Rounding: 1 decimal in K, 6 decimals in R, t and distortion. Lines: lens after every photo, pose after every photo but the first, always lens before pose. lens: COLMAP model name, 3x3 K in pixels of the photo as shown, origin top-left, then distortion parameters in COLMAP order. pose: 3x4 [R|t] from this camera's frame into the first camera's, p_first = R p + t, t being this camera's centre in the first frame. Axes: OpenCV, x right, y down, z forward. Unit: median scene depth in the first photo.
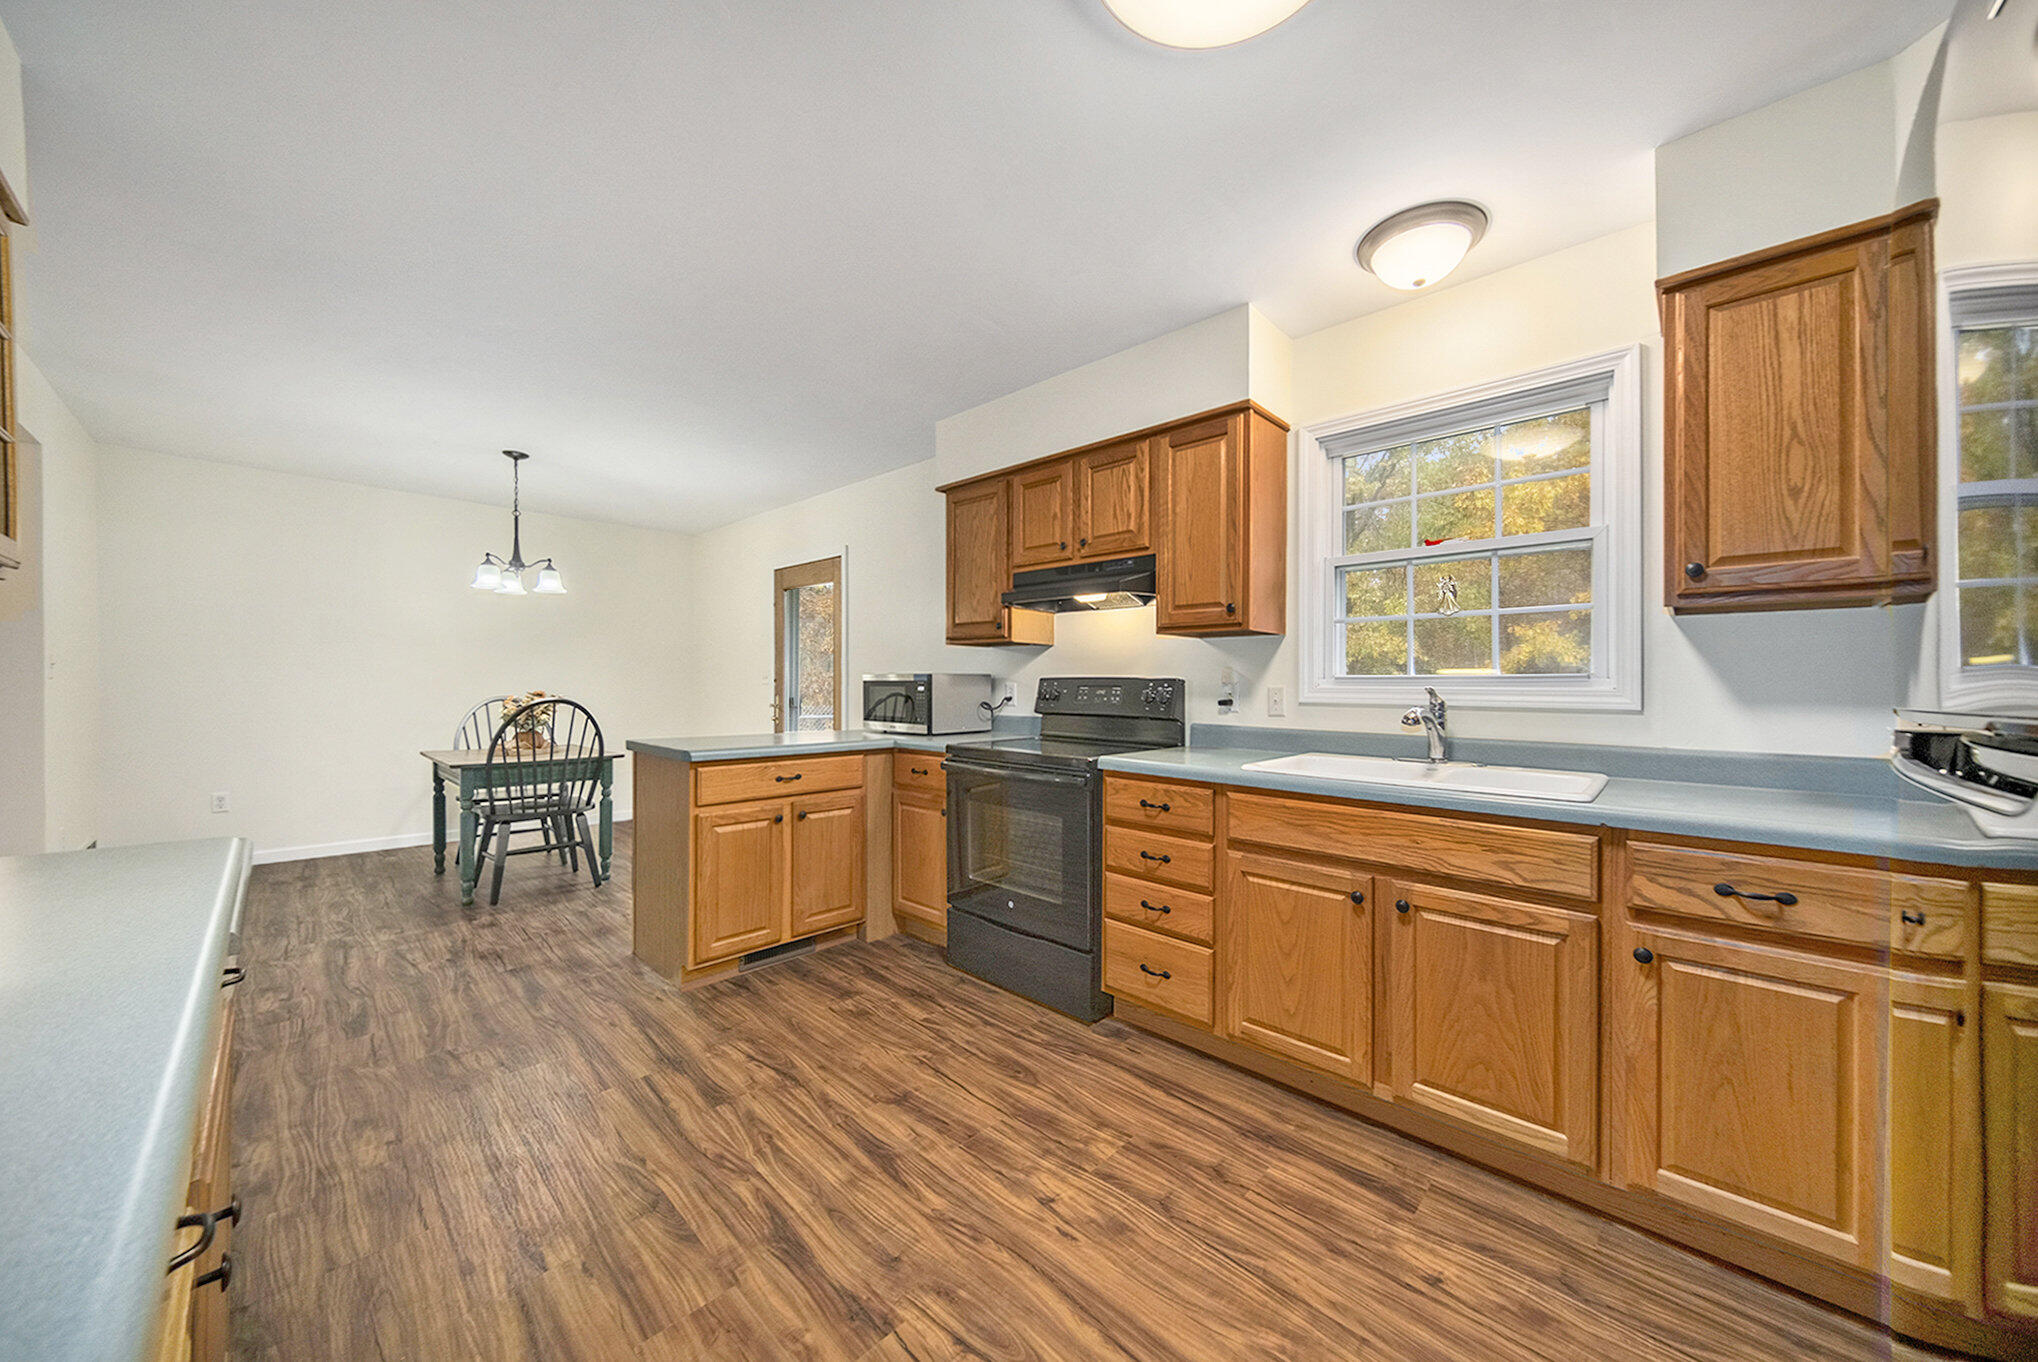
lens RADIAL K [[648.4, 0, 1009.6], [0, 648.4, 683.8], [0, 0, 1]] dist [-0.002183, -0.000139]
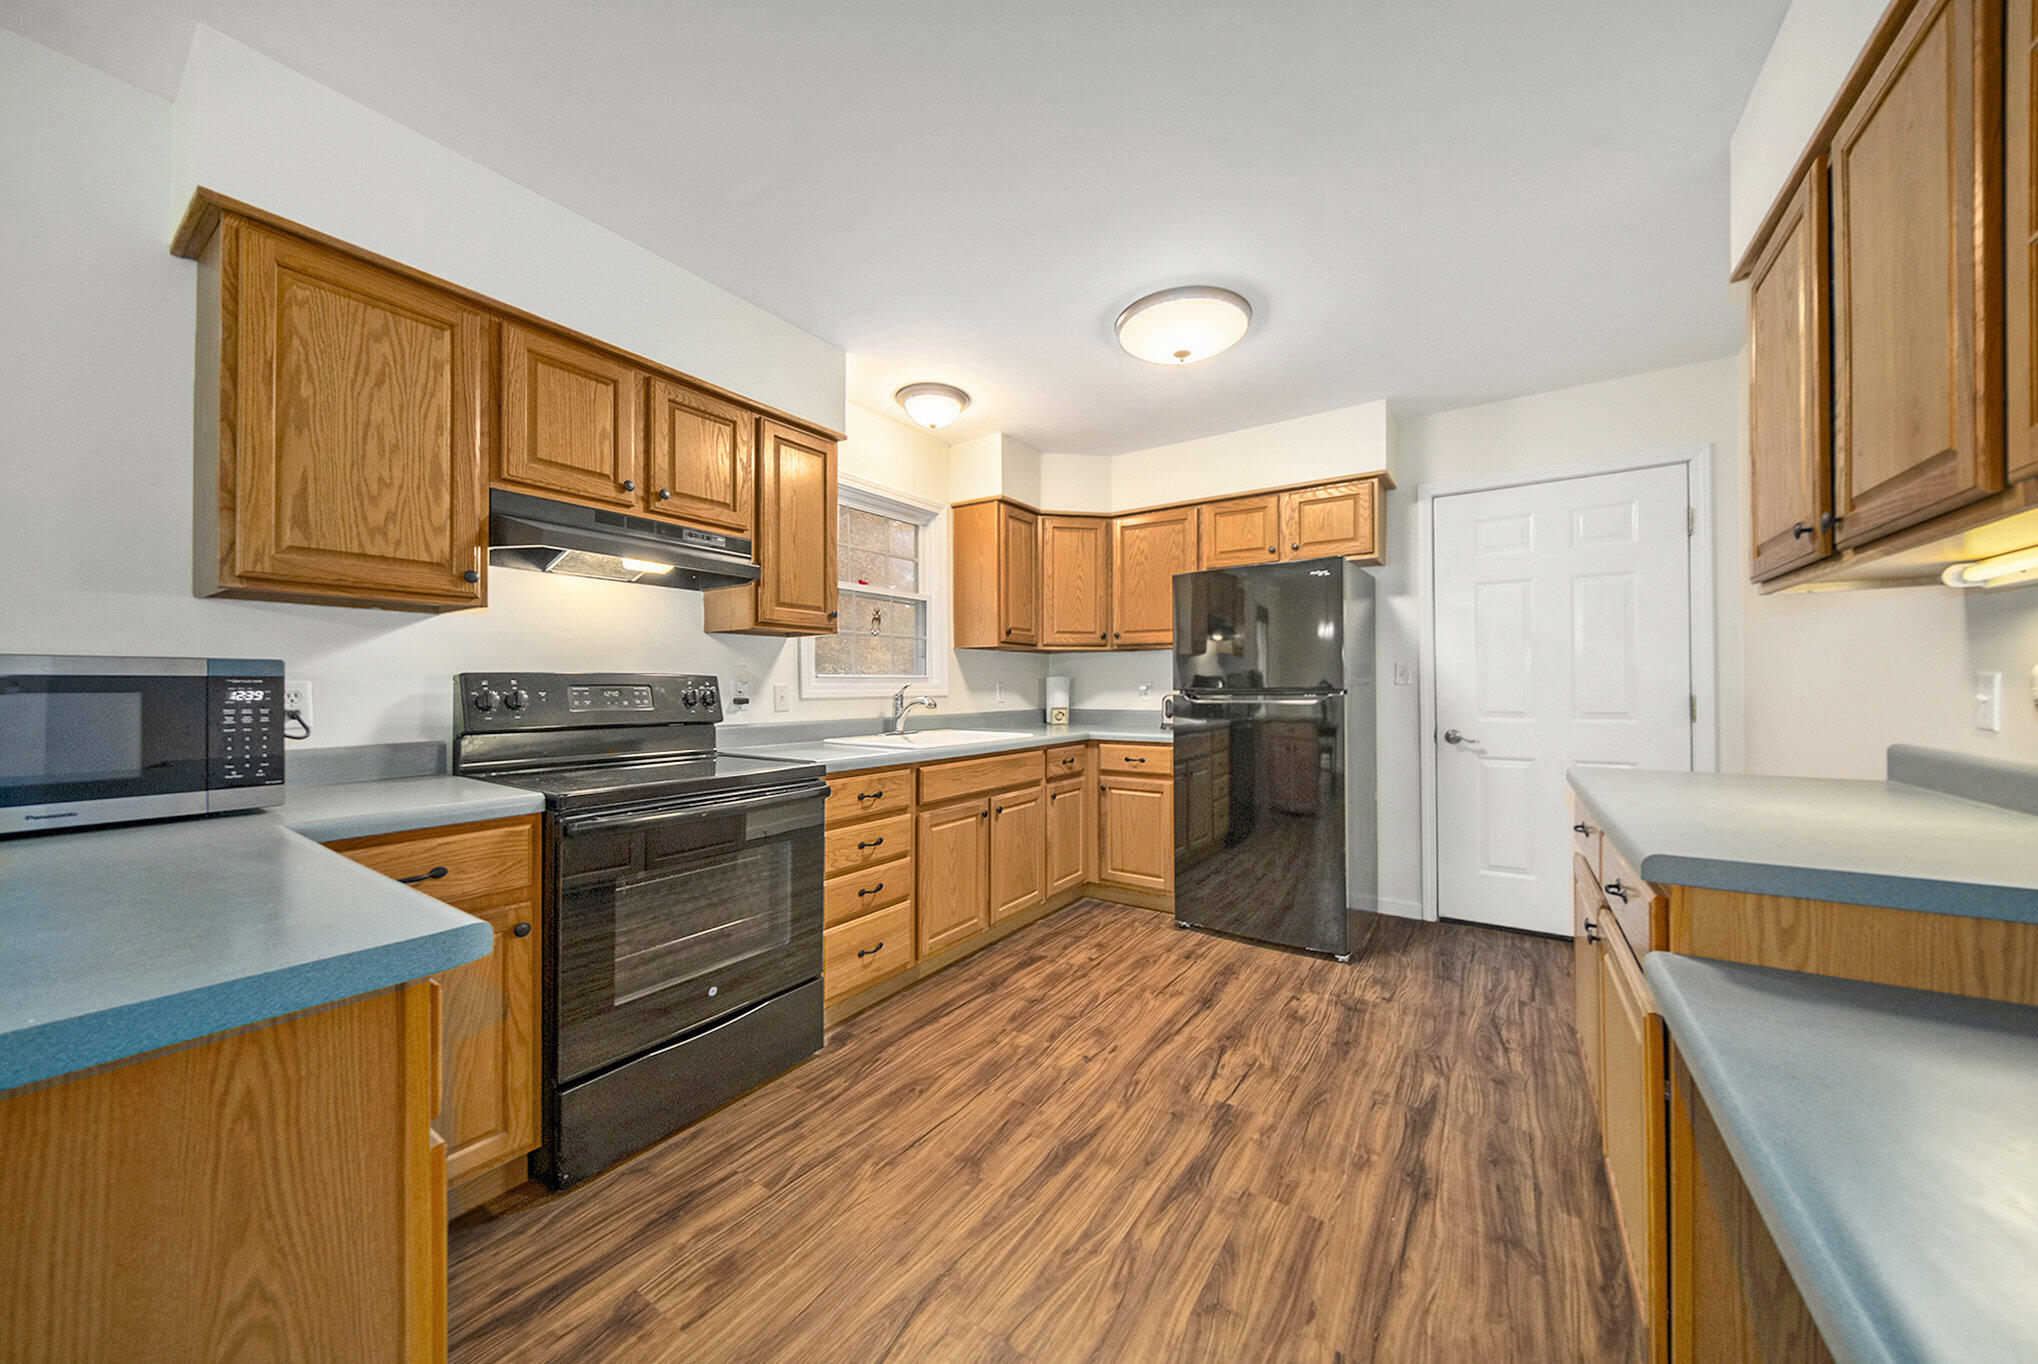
lens RADIAL K [[821.8, 0, 888.5], [0, 821.8, 677.7], [0, 0, 1]] dist [-0.000805, 0.000069]
pose [[-0.101842, 0.000867, 0.994800, -1.177249], [-0.001308, 0.999999, -0.001005, -0.007238], [-0.994800, -0.001404, -0.101841, 1.147886]]
